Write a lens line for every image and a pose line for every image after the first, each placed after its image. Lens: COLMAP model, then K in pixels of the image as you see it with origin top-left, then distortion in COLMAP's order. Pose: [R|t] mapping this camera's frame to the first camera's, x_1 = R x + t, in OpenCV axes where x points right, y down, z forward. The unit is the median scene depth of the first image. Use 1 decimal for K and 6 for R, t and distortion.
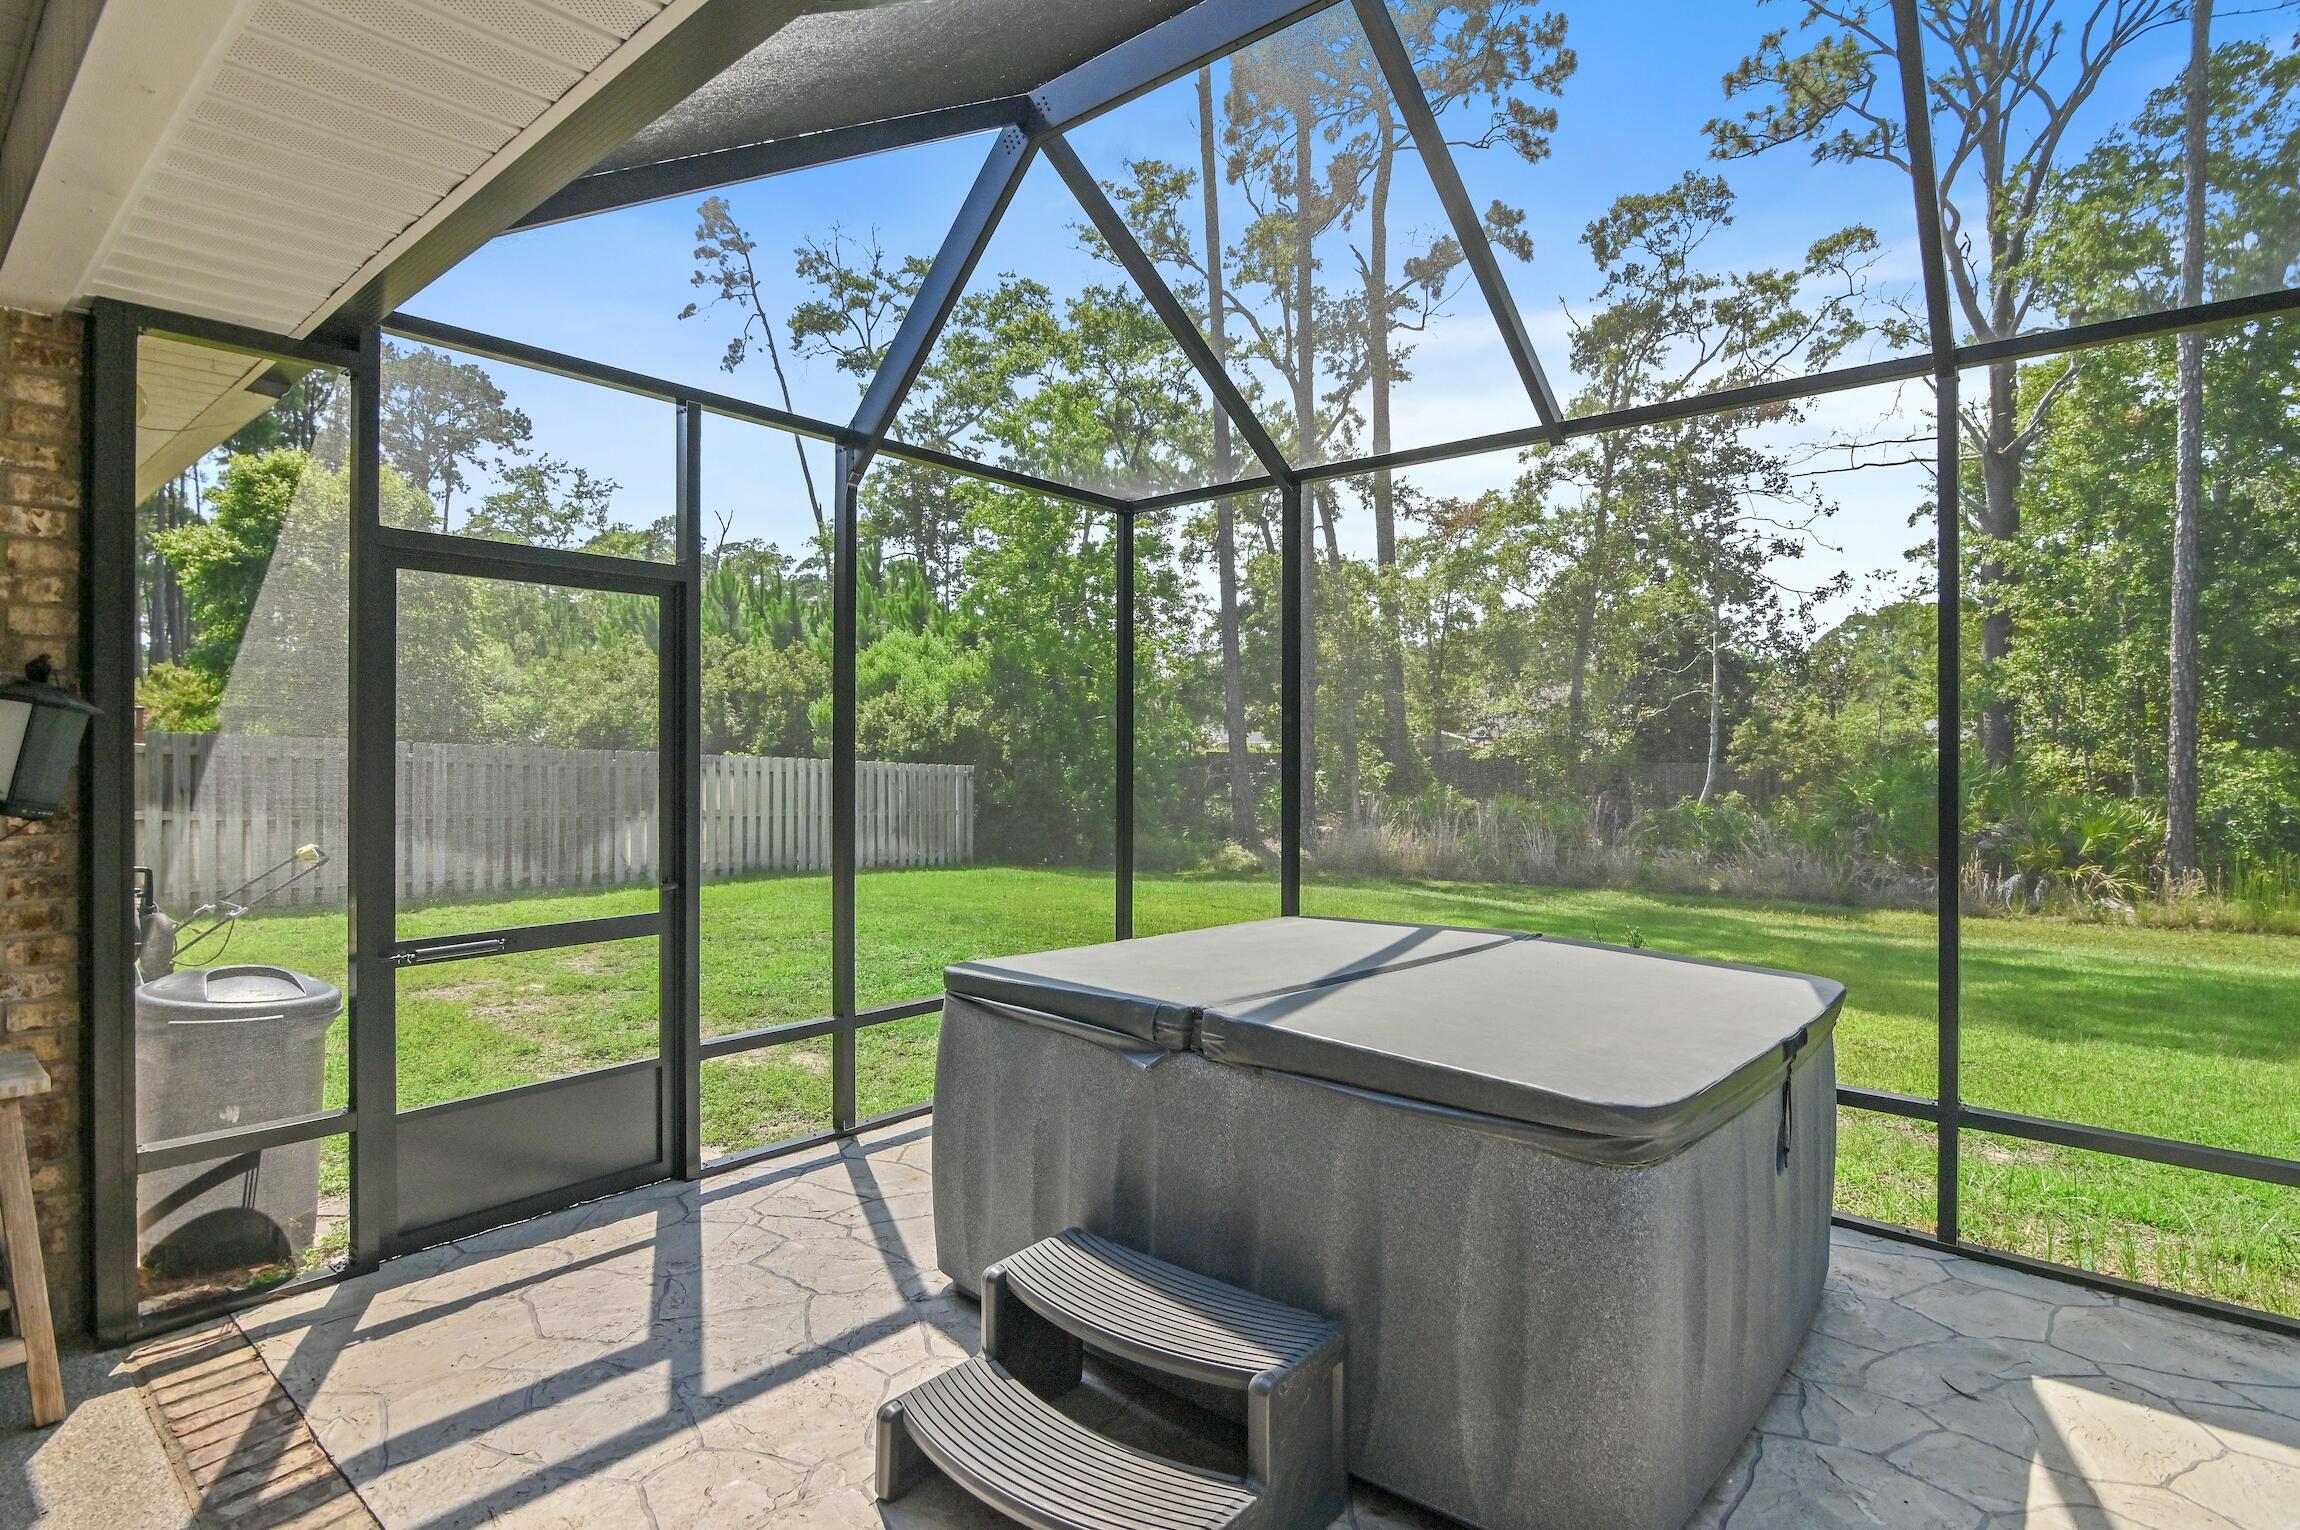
lens RADIAL K [[1129.4, 0, 1148.7], [0, 1129.4, 728.5], [0, 0, 1]] dist [-0.005289, -0.001222]
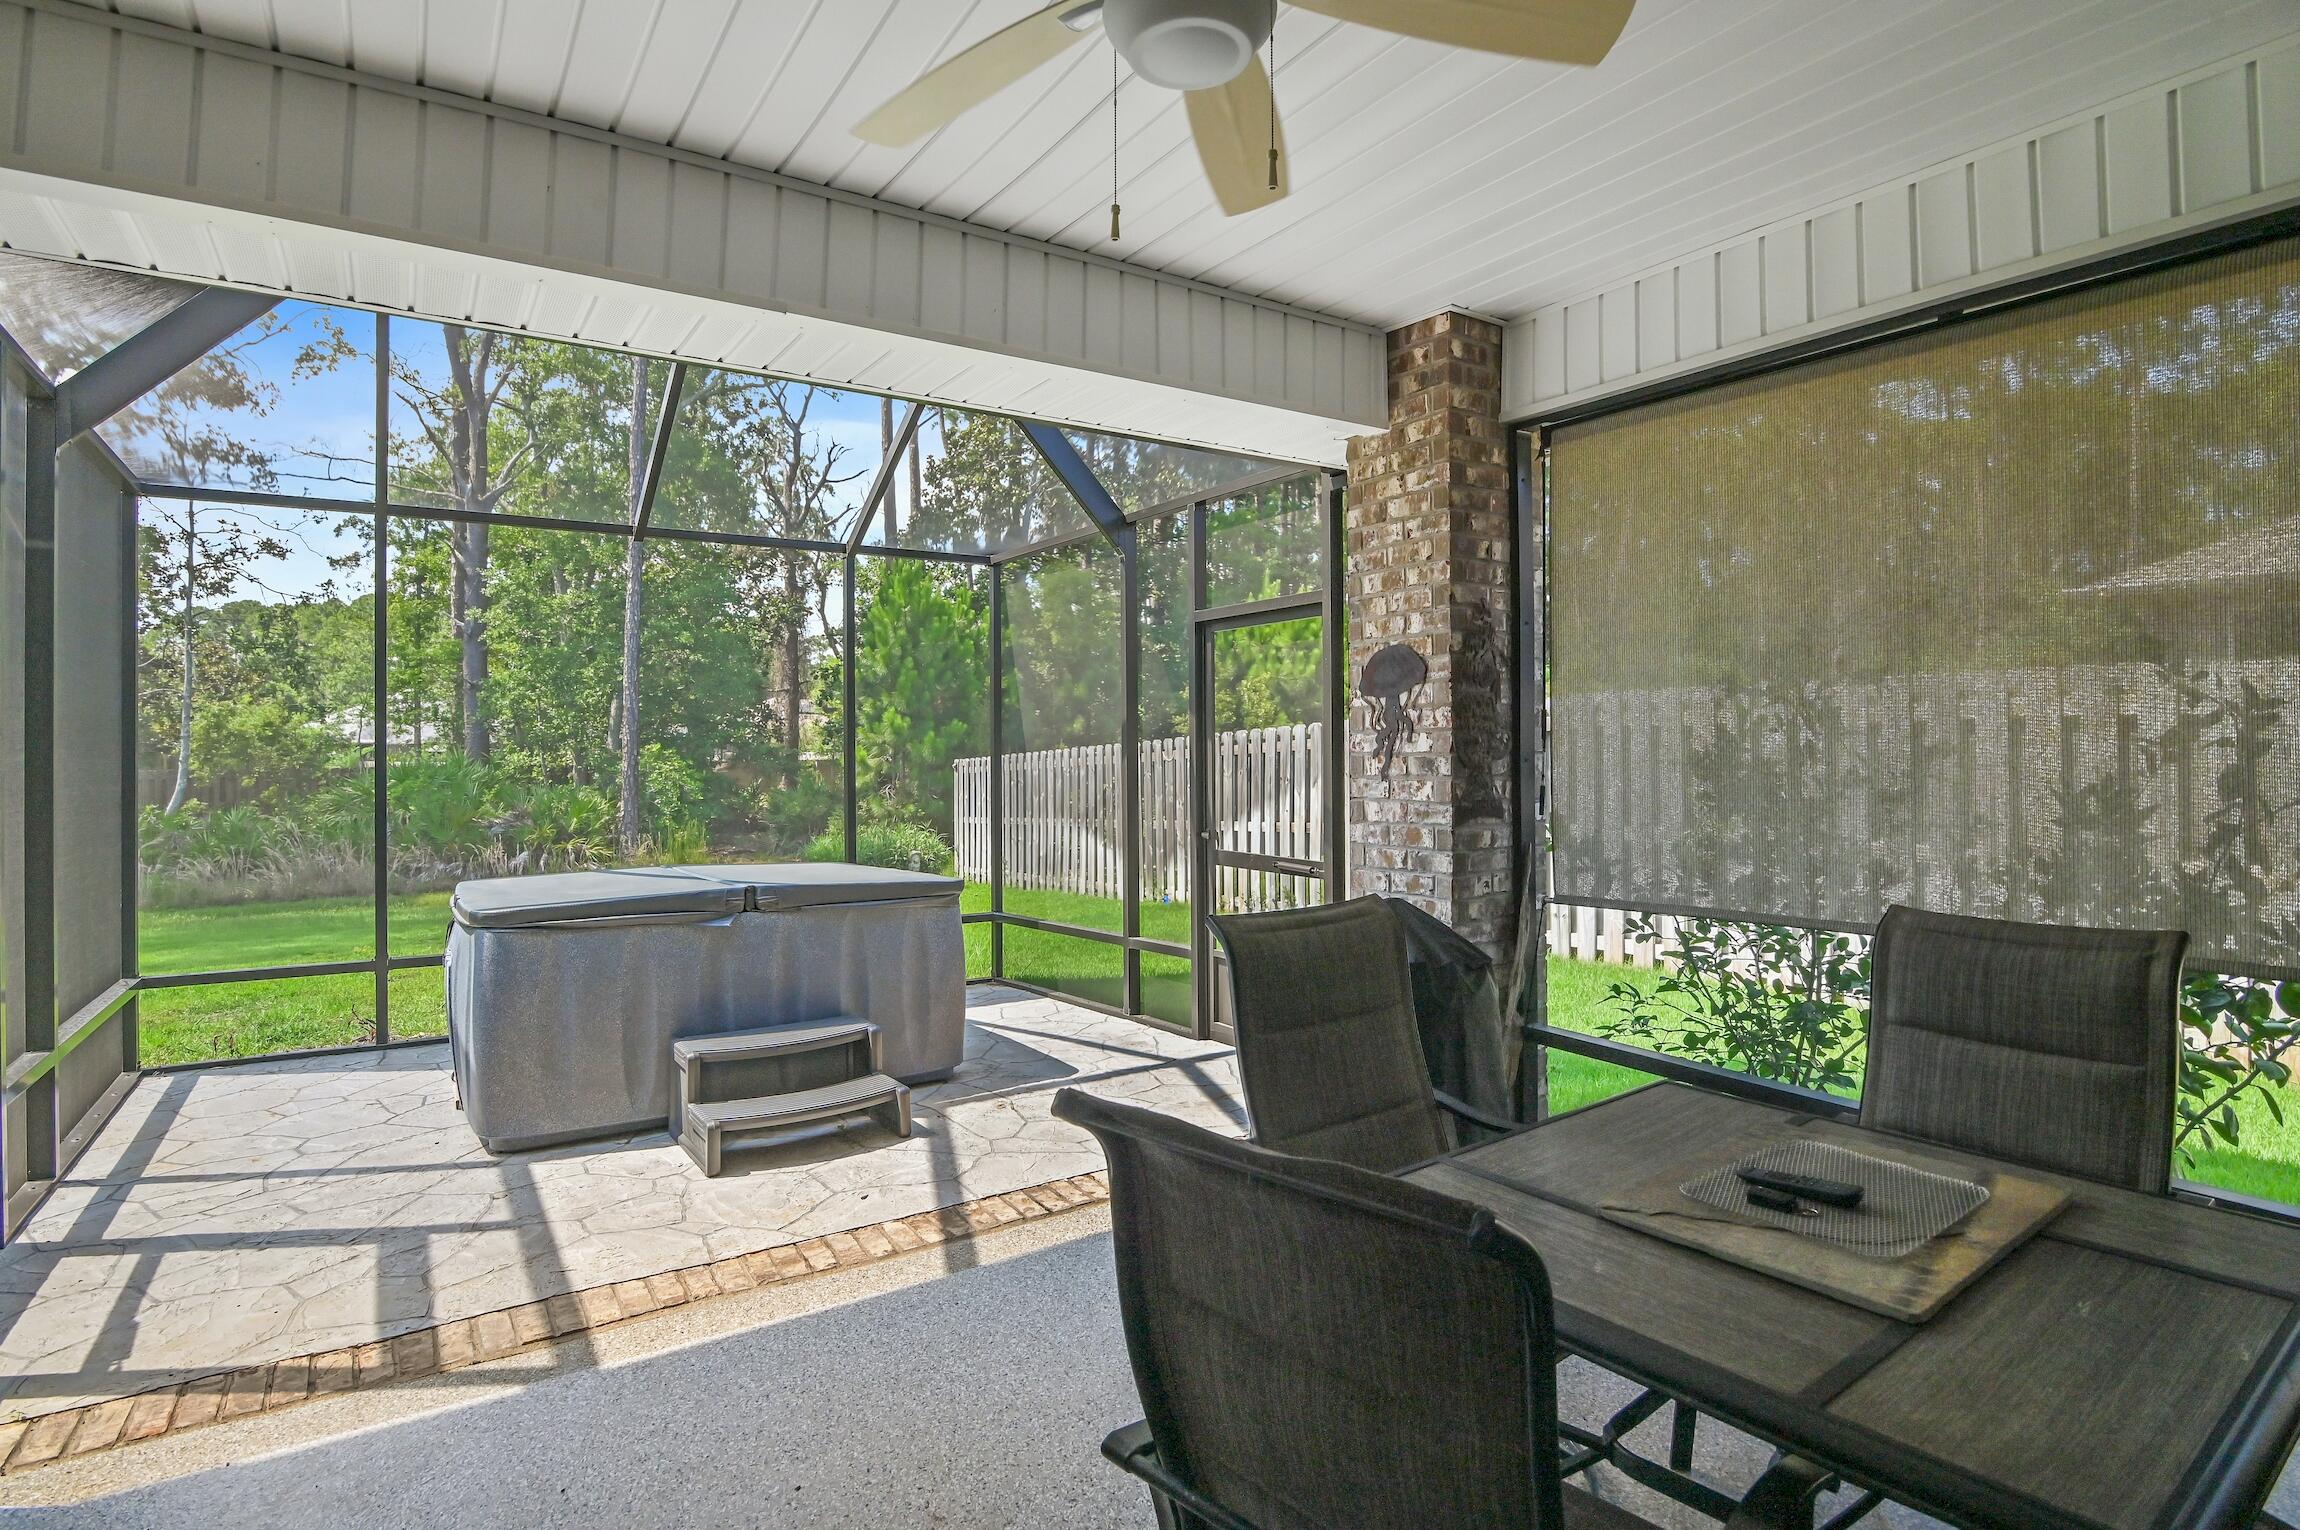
lens RADIAL K [[1167.6, 0, 1153.5], [0, 1167.6, 740.7], [0, 0, 1]] dist [-0.000223, 0.000043]
pose [[0.278640, 0.000606, 0.960396, -1.104360], [-0.002458, 0.999997, 0.000082, 0.024858], [-0.960393, -0.002383, 0.278640, -0.067073]]
